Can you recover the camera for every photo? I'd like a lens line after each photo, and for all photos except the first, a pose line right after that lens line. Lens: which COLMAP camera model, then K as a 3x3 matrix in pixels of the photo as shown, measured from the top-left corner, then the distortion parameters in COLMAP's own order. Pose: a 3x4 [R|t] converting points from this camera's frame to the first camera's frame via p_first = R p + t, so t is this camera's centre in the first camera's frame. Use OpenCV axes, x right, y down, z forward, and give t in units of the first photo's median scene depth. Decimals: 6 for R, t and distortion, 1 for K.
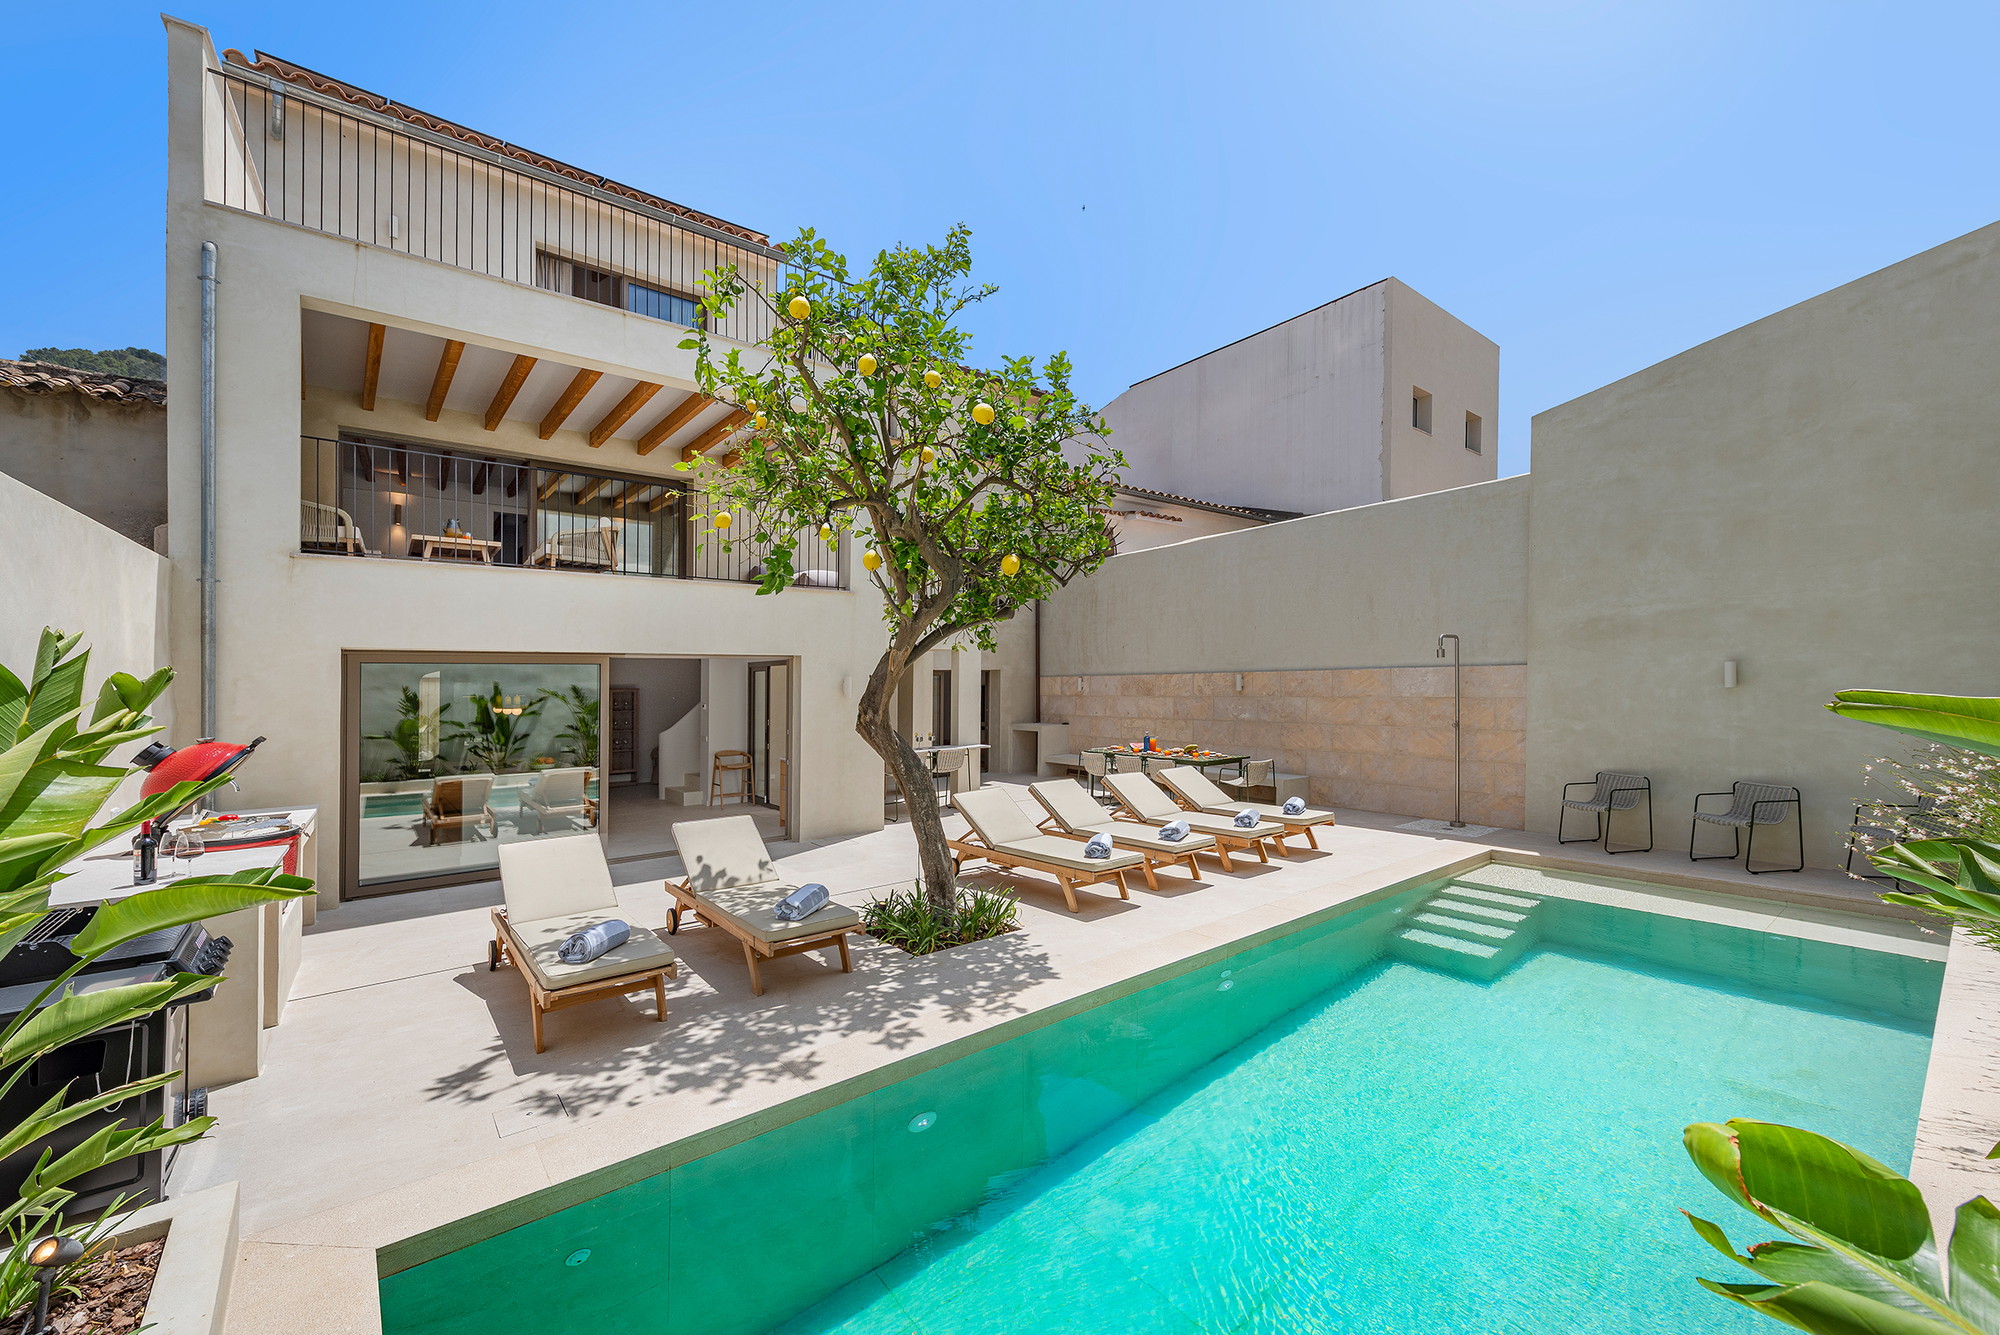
lens RADIAL K [[746.4, 0, 1000.0], [0, 746.4, 667.5], [0, 0, 1]] dist [-0.000146, 0.000002]
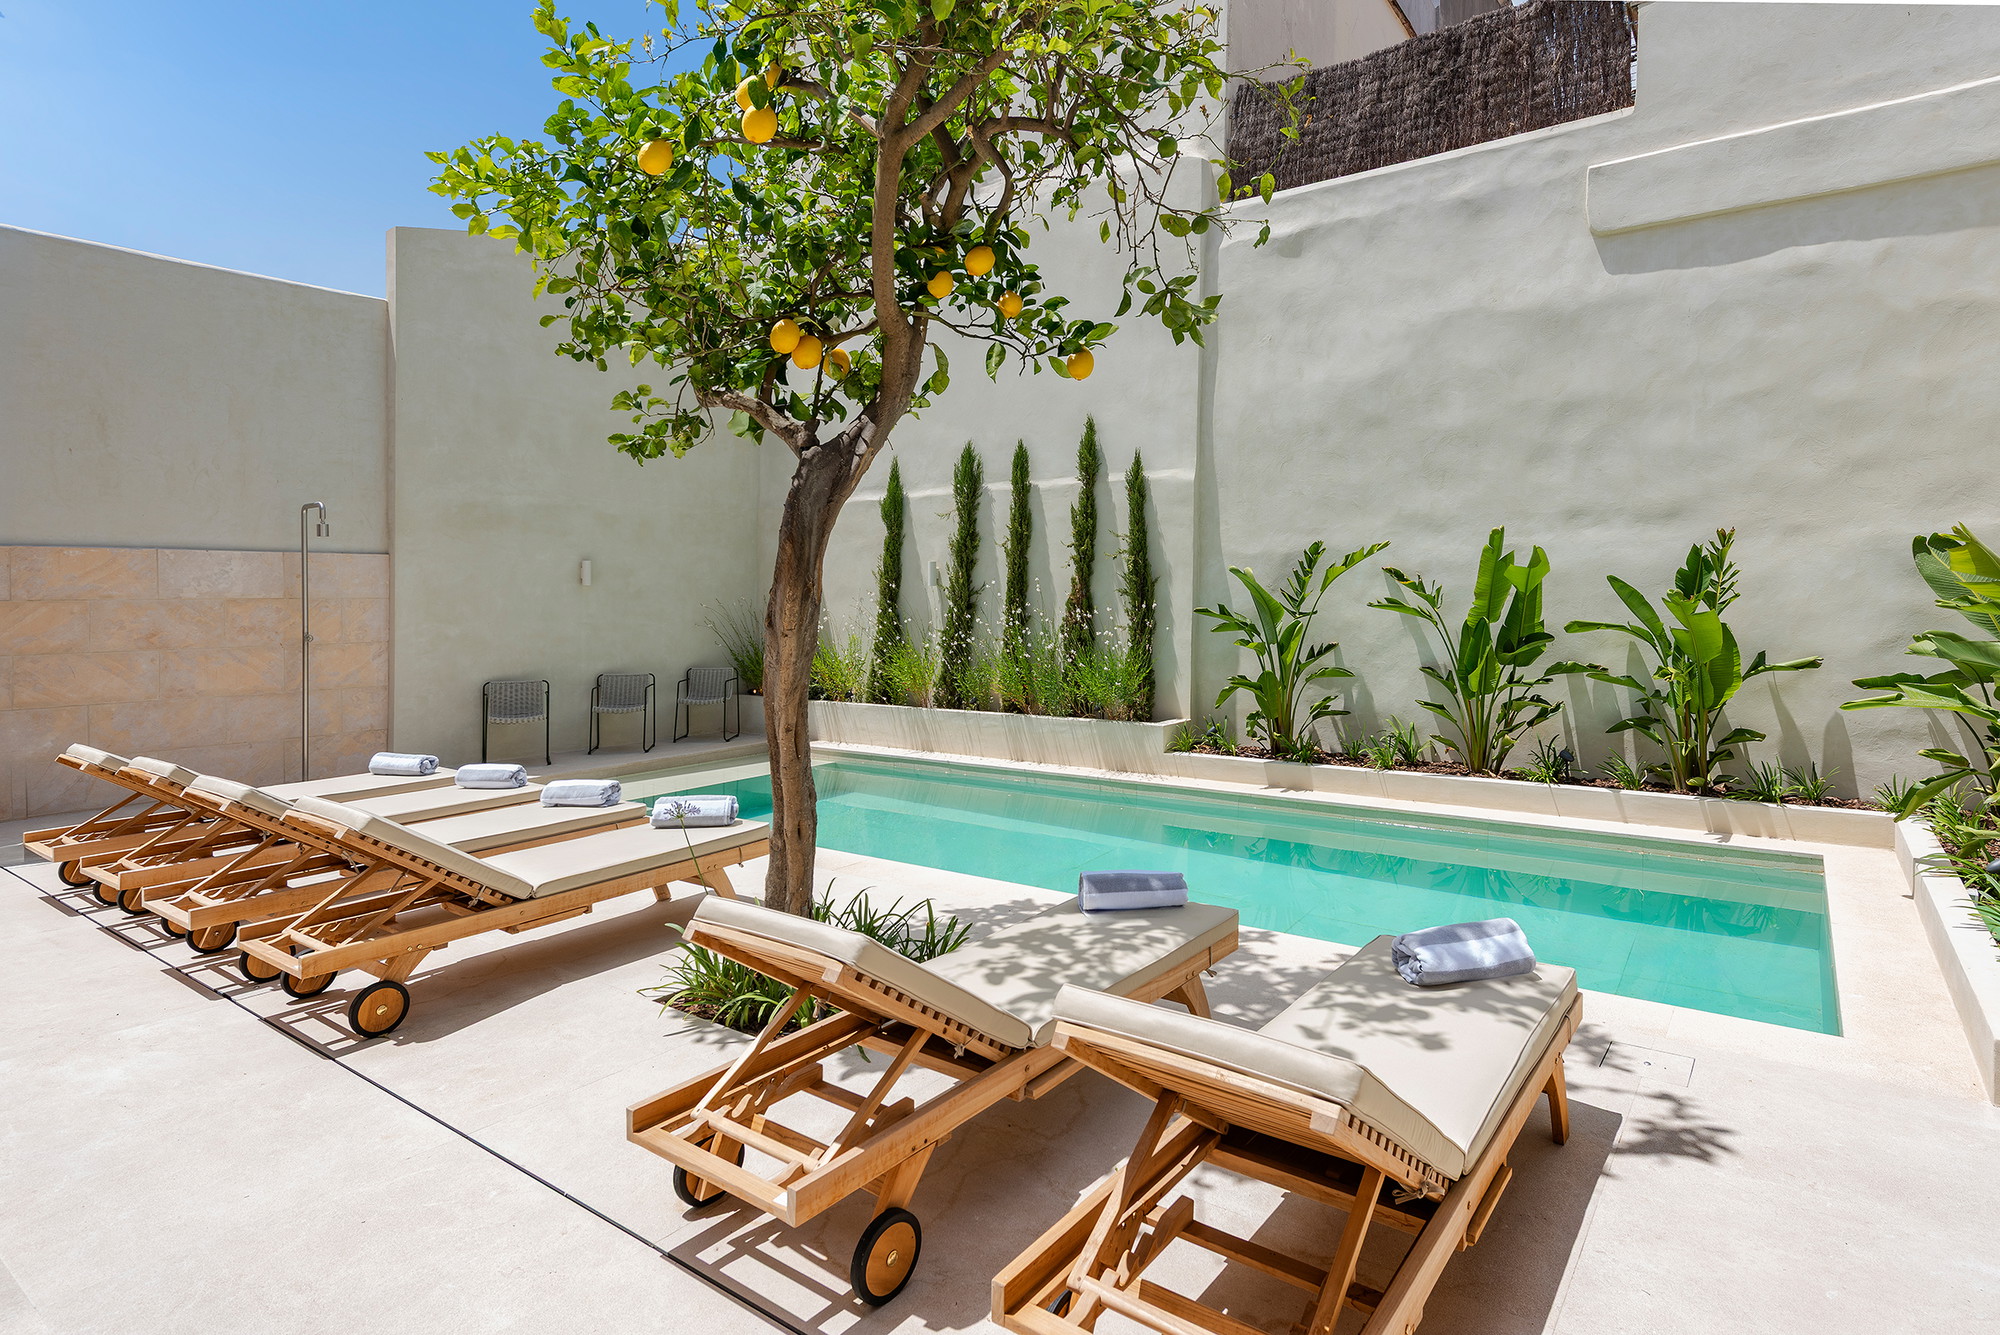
lens RADIAL K [[1149.3, 0, 1002.9], [0, 1149.3, 633.0], [0, 0, 1]] dist [-0.002330, -0.000834]
pose [[-0.257853, -0.012573, 0.966102, -0.649033], [-0.011403, 0.999885, 0.009969, 0.064567], [-0.966117, -0.008446, -0.257966, 0.781026]]
